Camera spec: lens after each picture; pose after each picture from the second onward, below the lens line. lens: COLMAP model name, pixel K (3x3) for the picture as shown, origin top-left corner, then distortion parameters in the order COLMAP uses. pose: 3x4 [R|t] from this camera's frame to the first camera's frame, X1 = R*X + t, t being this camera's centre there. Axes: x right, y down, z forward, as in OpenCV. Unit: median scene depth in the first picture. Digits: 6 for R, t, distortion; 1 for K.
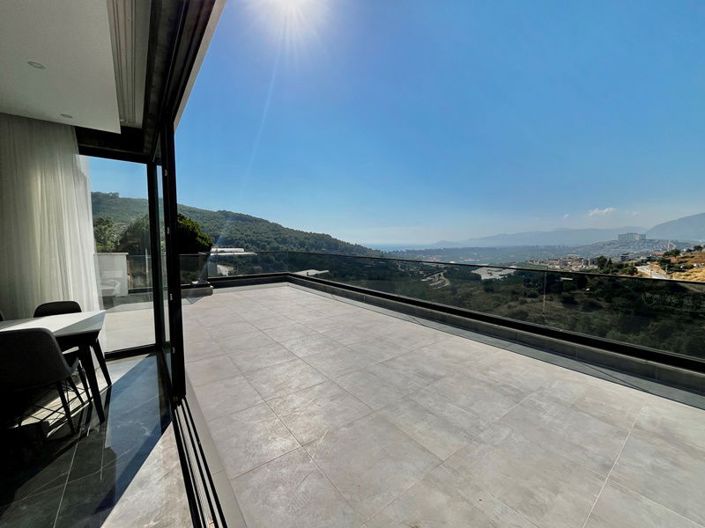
lens RADIAL K [[284.8, 0, 354.5], [0, 284.8, 264.3], [0, 0, 1]] dist [0.000811, 0.000166]
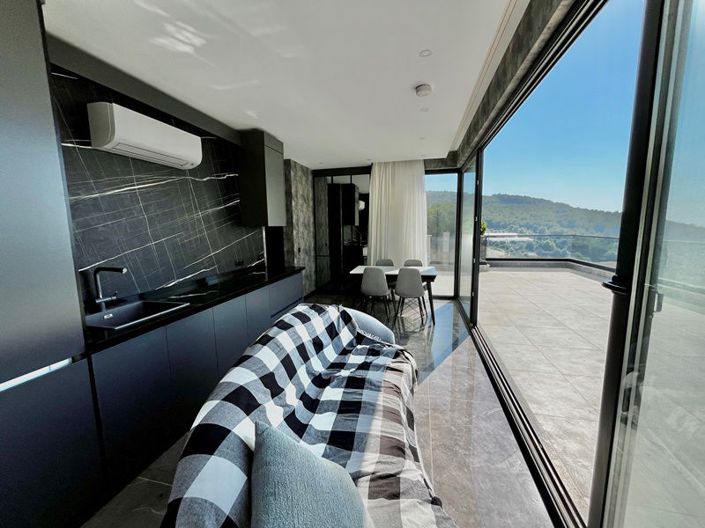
lens RADIAL K [[284.8, 0, 352.5], [0, 284.8, 265.5], [0, 0, 1]] dist [0.000811, 0.000166]
pose [[0.627771, 0.089699, -0.773213, 0.111972], [-0.045373, 0.995866, 0.078690, 0.031572], [0.777075, -0.014316, 0.629246, -0.365313]]
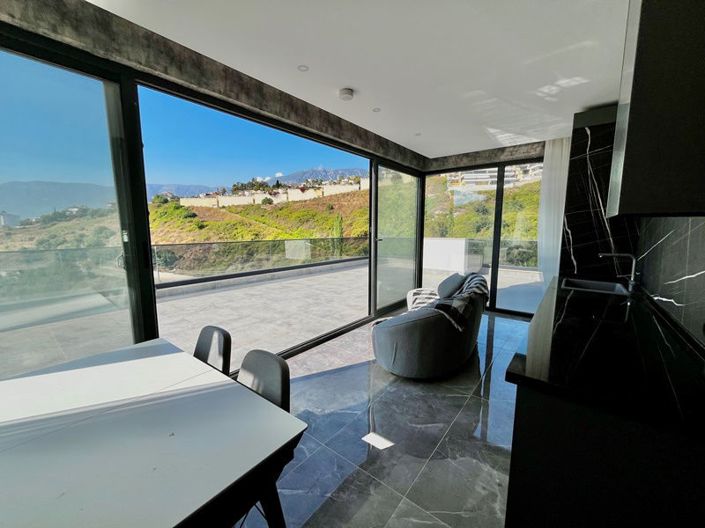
lens RADIAL K [[284.8, 0, 350.9], [0, 284.8, 263.5], [0, 0, 1]] dist [0.000811, 0.000166]
pose [[-0.239667, -0.137783, 0.961028, -1.120348], [0.079619, 0.983755, 0.160897, -0.041958], [-0.967585, 0.115078, -0.224804, 0.419702]]
